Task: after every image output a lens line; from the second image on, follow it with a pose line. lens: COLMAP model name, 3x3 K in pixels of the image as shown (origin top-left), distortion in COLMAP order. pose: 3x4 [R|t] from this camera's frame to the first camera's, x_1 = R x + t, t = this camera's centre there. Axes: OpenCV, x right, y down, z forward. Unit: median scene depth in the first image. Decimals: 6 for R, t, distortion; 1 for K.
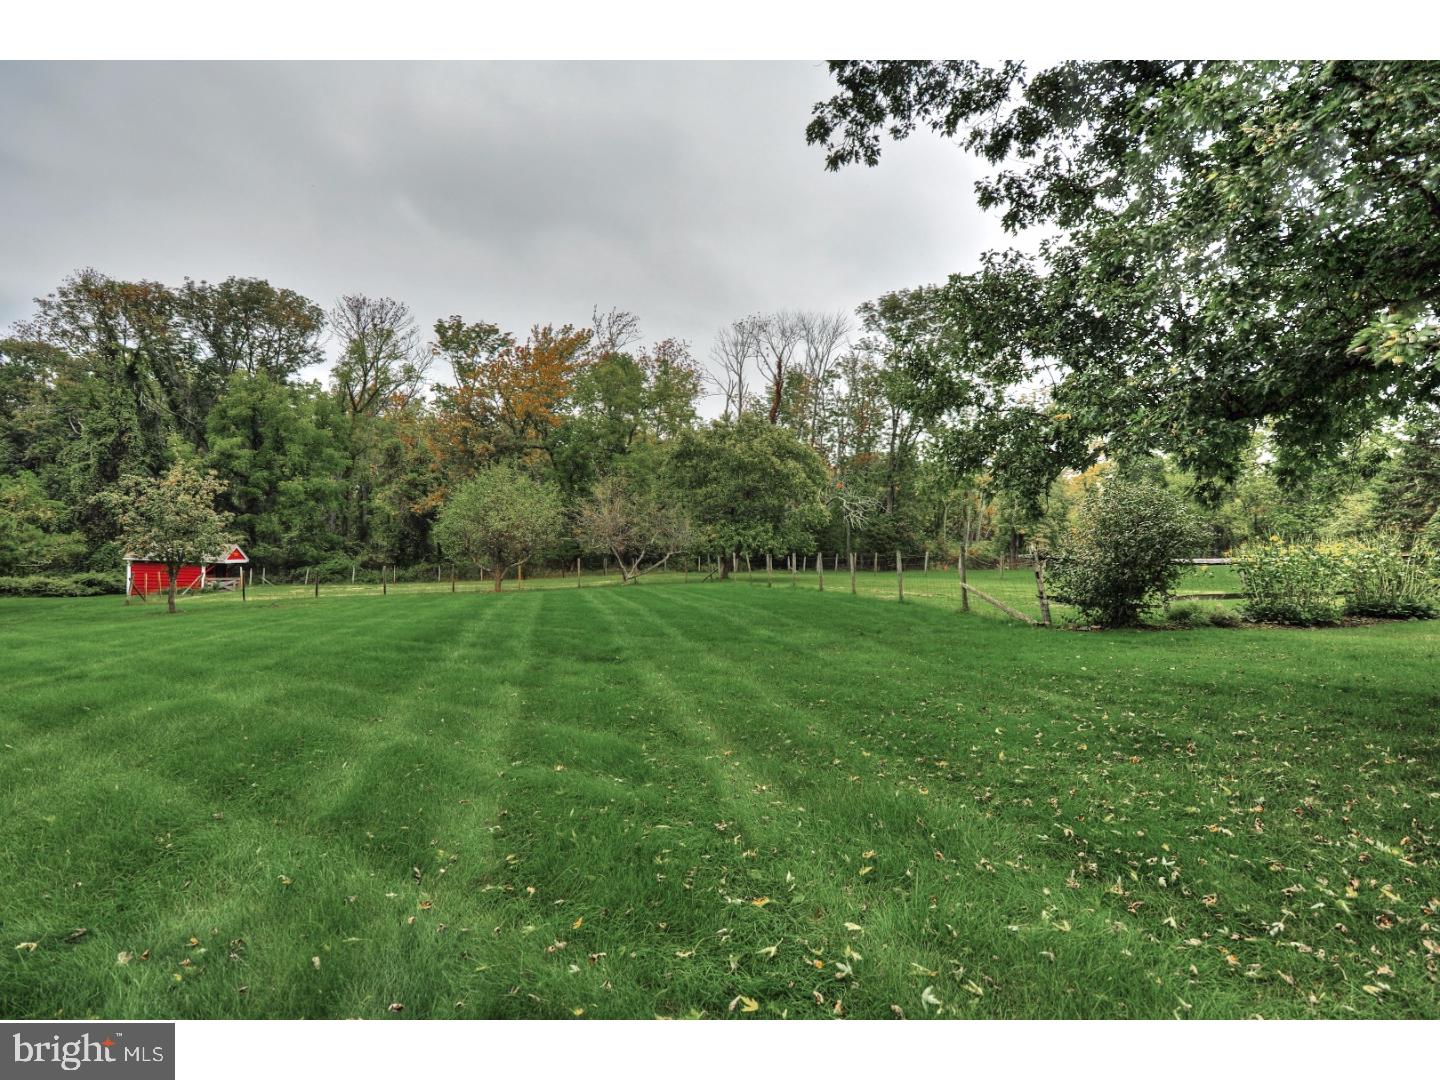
lens RADIAL K [[711.1, 0, 716.8], [0, 711.1, 545.1], [0, 0, 1]] dist [-0.004493, 0.001349]
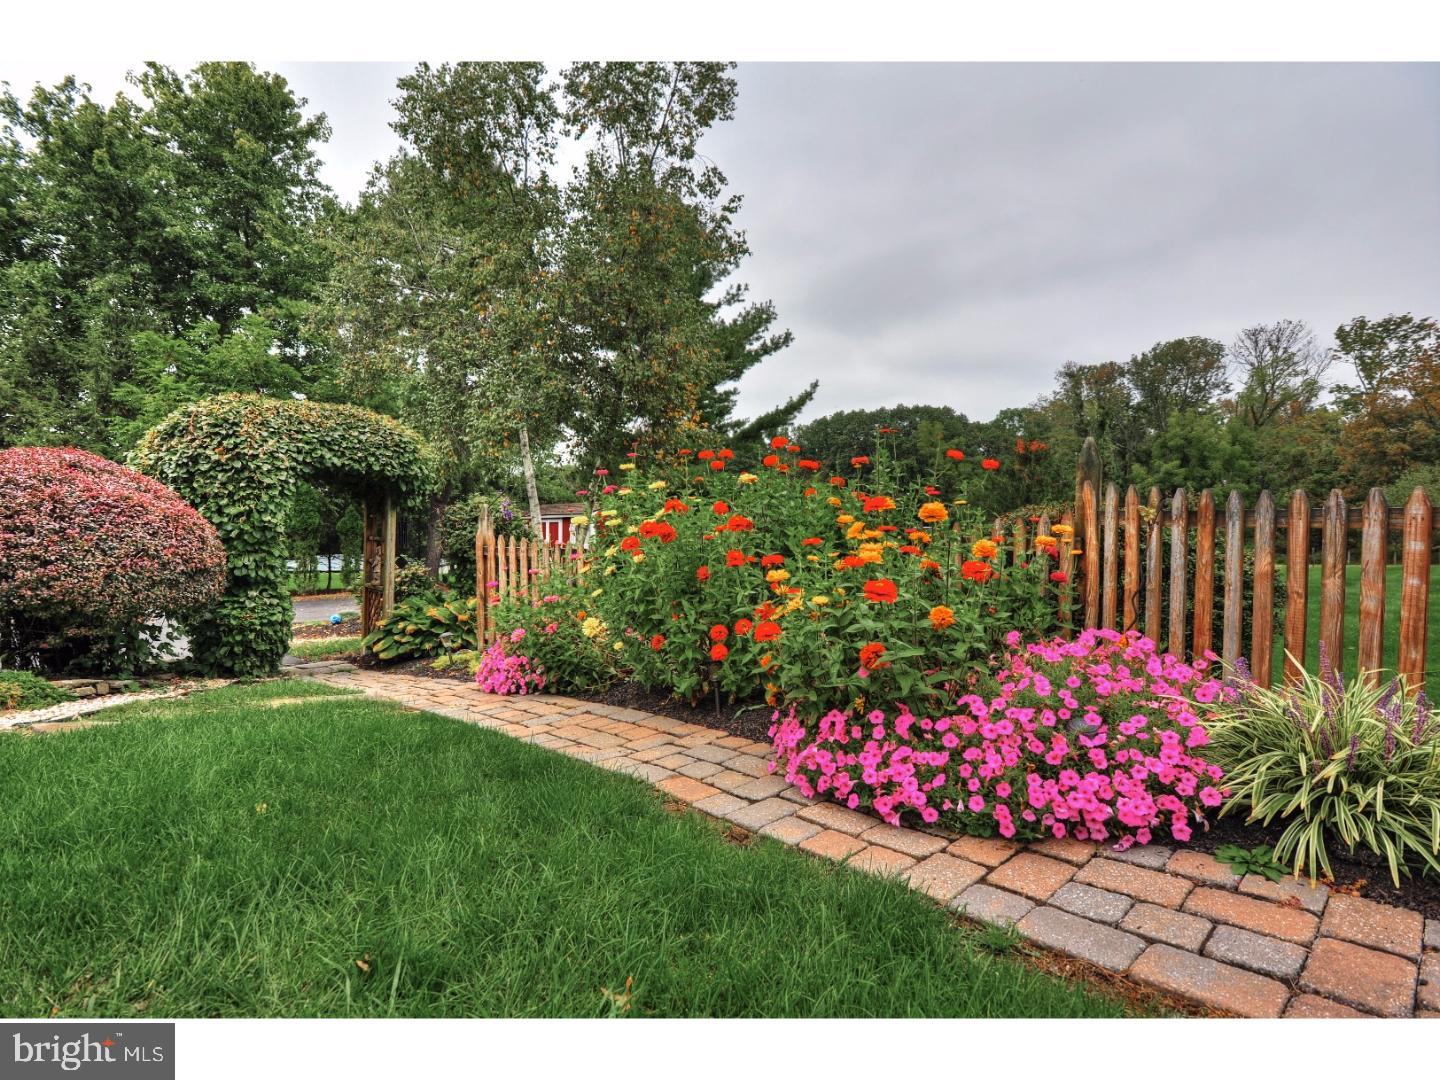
lens RADIAL K [[711.1, 0, 718.1], [0, 711.1, 537.4], [0, 0, 1]] dist [-0.004493, 0.001349]
pose [[0.480091, -0.001869, -0.877217, 0.135741], [0.005009, 0.999987, 0.000610, 0.000599], [0.877204, -0.004687, 0.480094, -0.467084]]
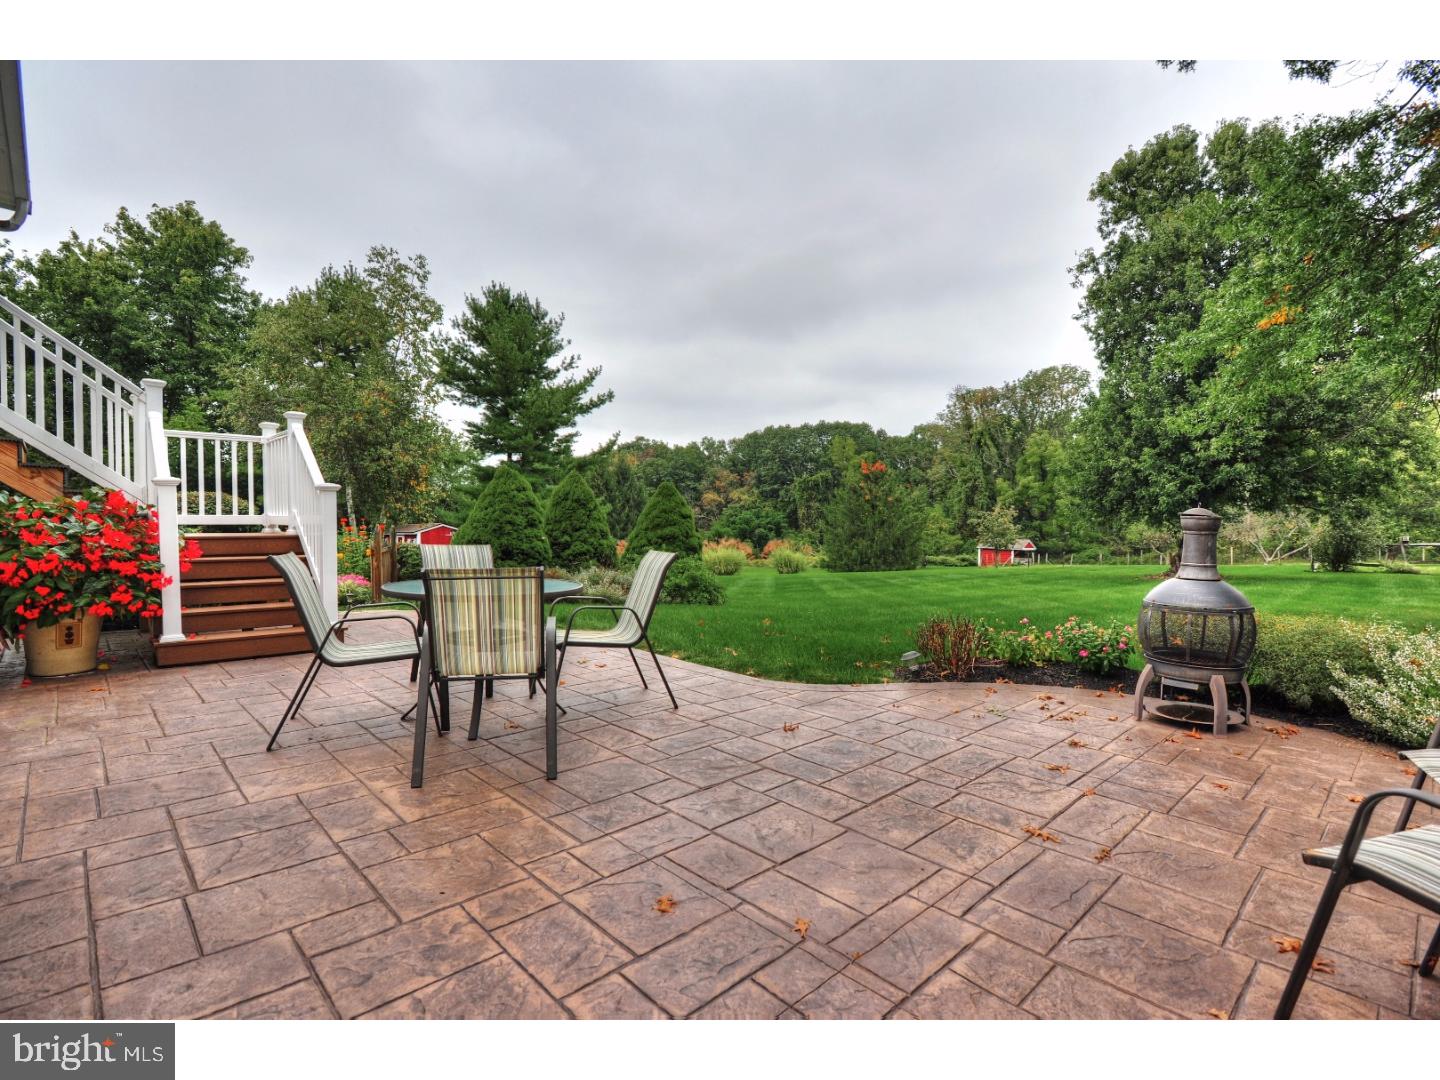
lens RADIAL K [[711.1, 0, 718.8], [0, 711.1, 539.3], [0, 0, 1]] dist [-0.004493, 0.001349]
pose [[0.509148, -0.006821, -0.860652, 0.347015], [0.007589, 0.999965, -0.003435, -0.001312], [0.860646, -0.004783, 0.509182, -0.435370]]
